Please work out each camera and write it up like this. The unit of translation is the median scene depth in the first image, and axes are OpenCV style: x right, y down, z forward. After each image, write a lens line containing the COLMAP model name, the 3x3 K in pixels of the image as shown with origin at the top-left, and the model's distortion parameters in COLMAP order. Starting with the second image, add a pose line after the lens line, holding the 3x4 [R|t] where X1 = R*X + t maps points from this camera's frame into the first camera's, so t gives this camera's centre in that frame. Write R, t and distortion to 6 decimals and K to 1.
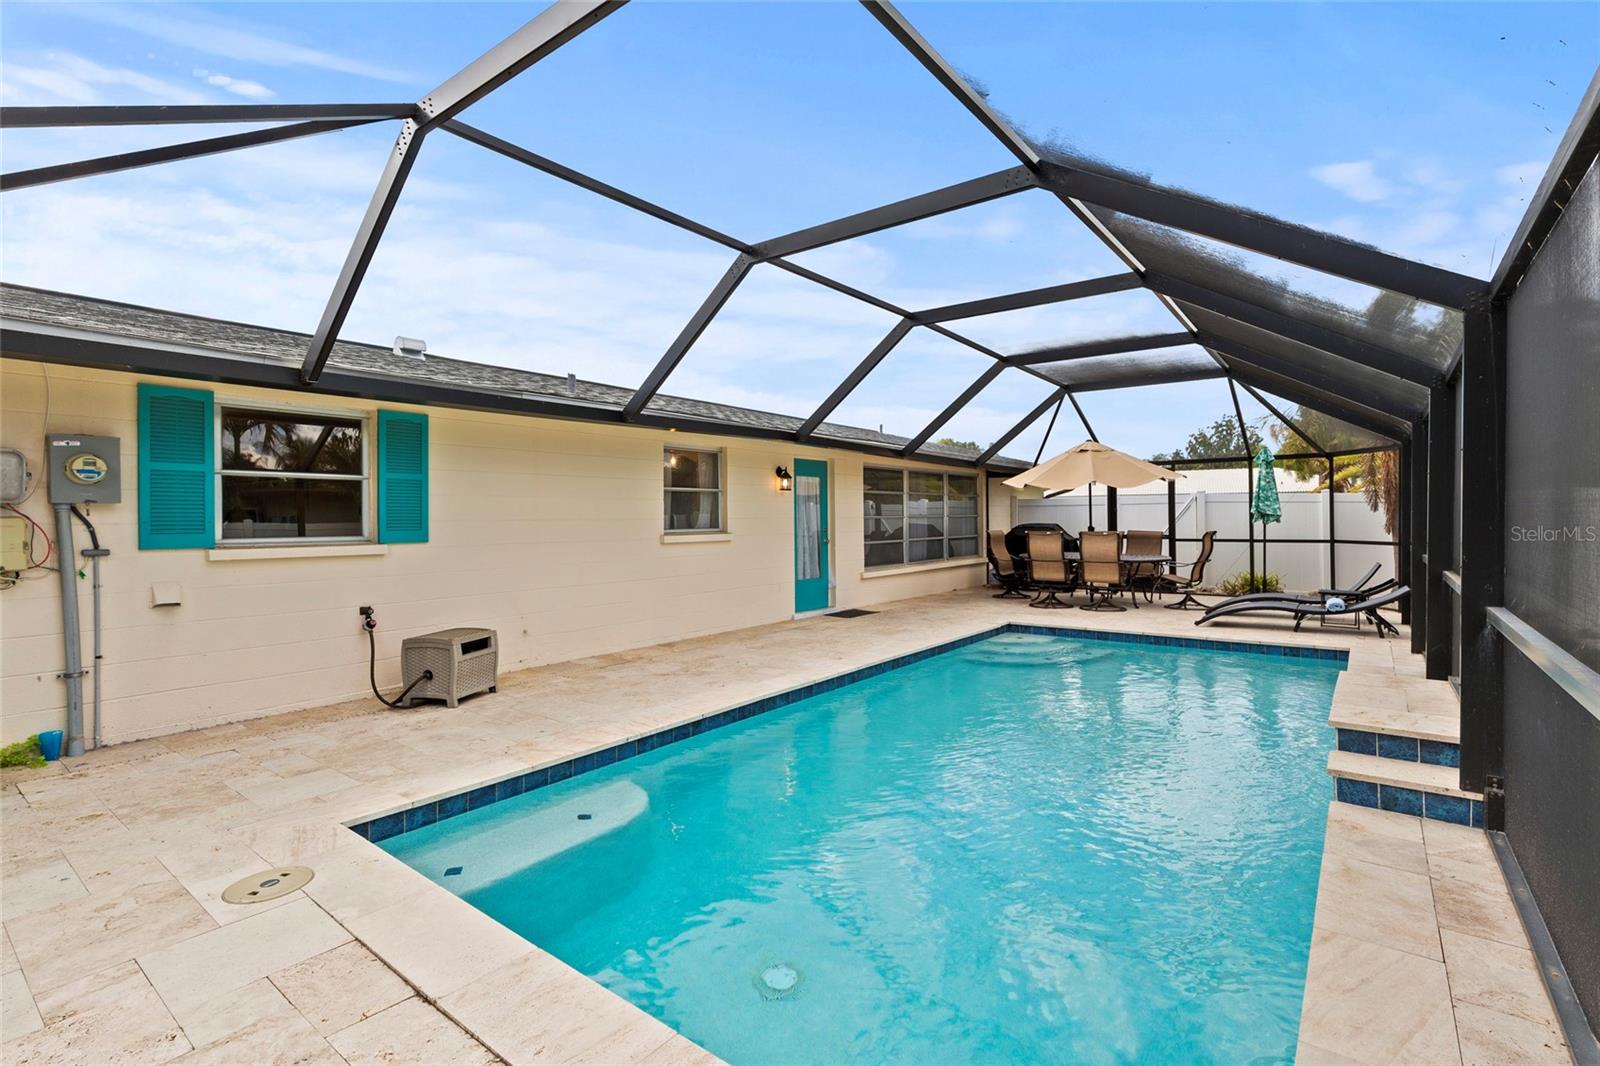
lens RADIAL K [[728.0, 0, 808.5], [0, 728.0, 525.4], [0, 0, 1]] dist [0.006111, 0.001300]
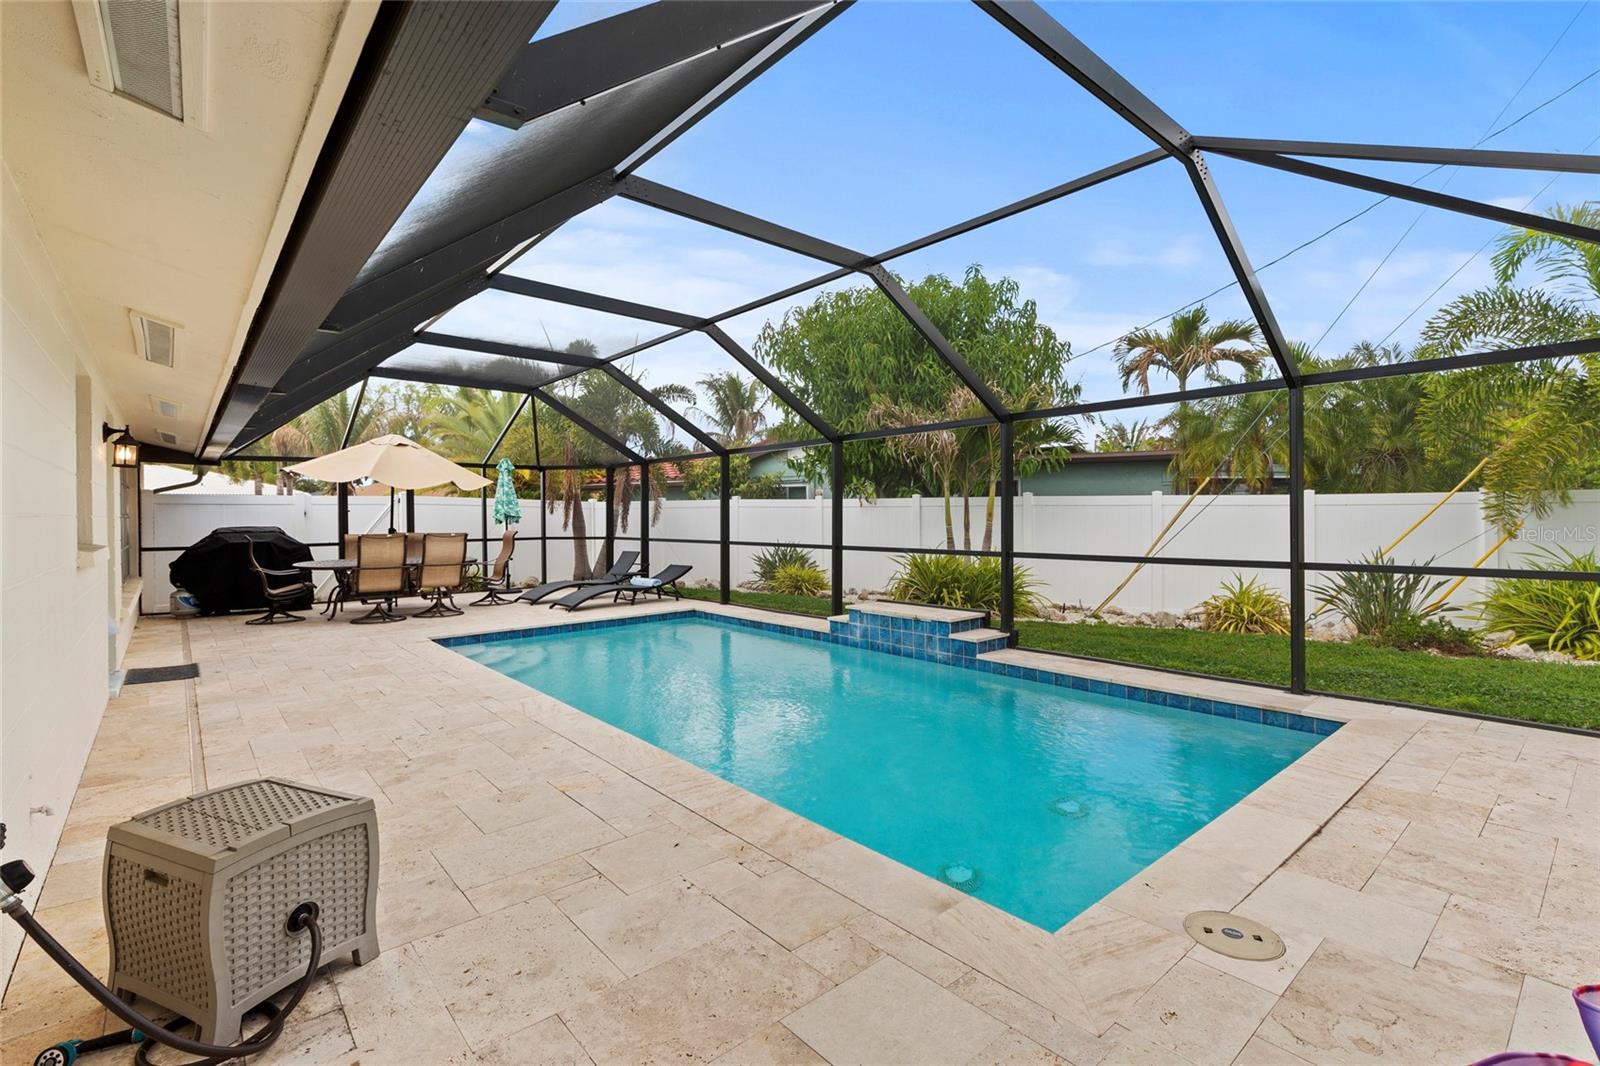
lens RADIAL K [[728.0, 0, 807.5], [0, 728.0, 525.7], [0, 0, 1]] dist [0.006111, 0.001300]
pose [[0.196677, -0.006873, 0.980444, -1.080870], [0.013891, 0.999895, 0.004223, 0.004479], [-0.980370, 0.012789, 0.196752, 0.853438]]
